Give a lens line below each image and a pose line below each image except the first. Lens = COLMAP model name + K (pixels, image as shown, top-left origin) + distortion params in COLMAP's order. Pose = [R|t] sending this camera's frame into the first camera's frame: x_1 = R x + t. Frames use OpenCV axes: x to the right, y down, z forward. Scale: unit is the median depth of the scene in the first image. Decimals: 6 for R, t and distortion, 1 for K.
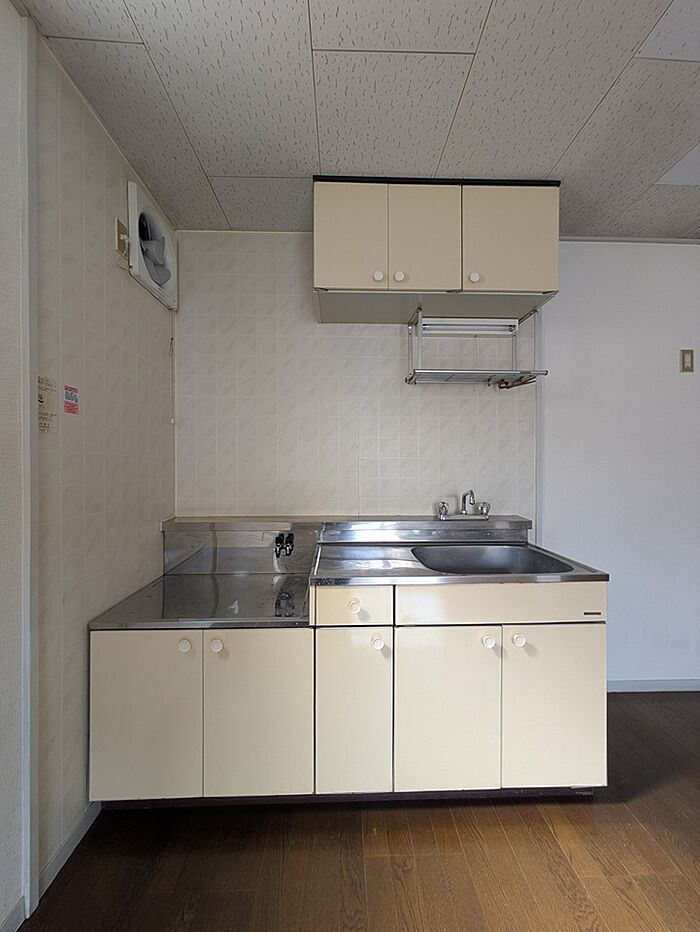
lens RADIAL K [[368.3, 0, 348.4], [0, 368.3, 466.2], [0, 0, 1]] dist [-0.000832, -0.000087]
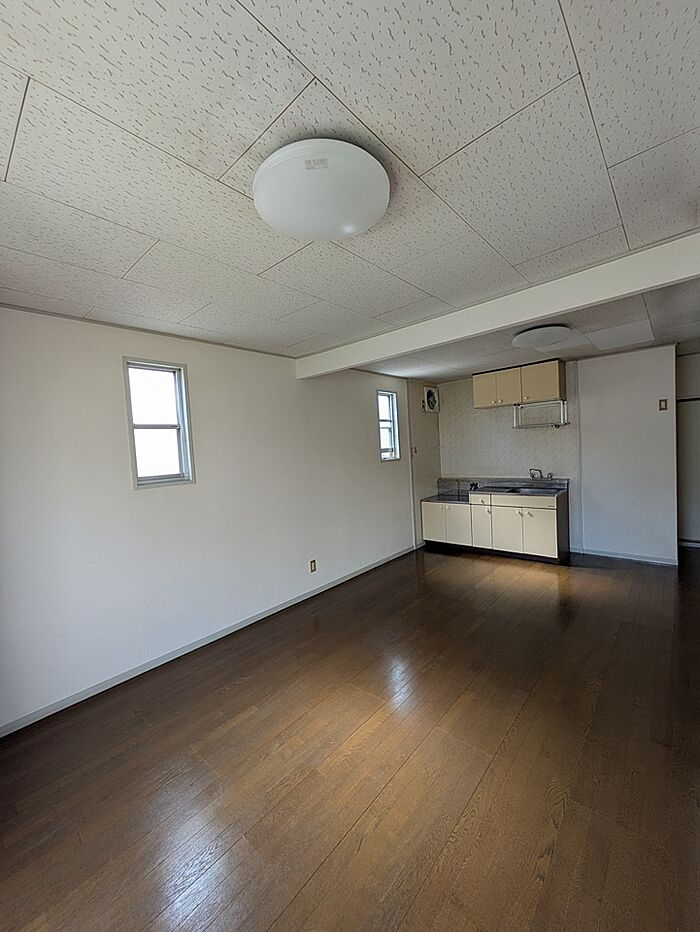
lens RADIAL K [[368.3, 0, 348.7], [0, 368.3, 465.1], [0, 0, 1]] dist [-0.000832, -0.000087]
pose [[0.724671, -0.011884, -0.688992, 1.382265], [0.058960, 0.997254, 0.044812, -0.191886], [0.686568, -0.073097, 0.723382, -2.234349]]
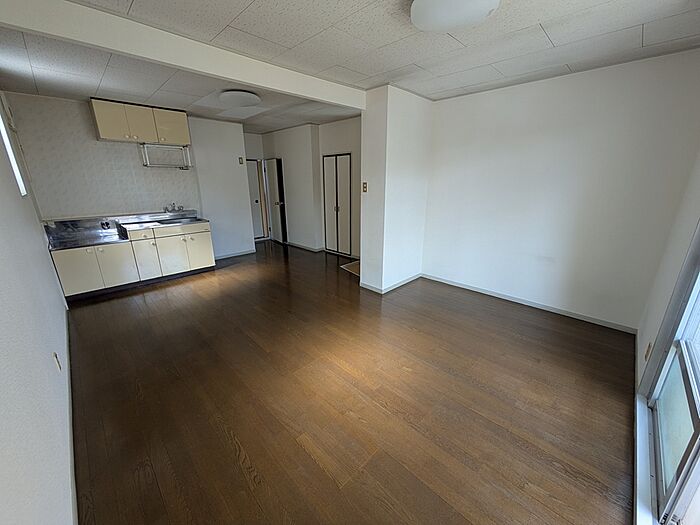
lens RADIAL K [[276.6, 0, 350.4], [0, 276.6, 262.4], [0, 0, 1]] dist [-0.000832, -0.000087]
pose [[0.726349, -0.203735, 0.656437, -0.308722], [0.003761, 0.956223, 0.292616, -0.169815], [-0.687316, -0.210073, 0.695317, -2.255553]]
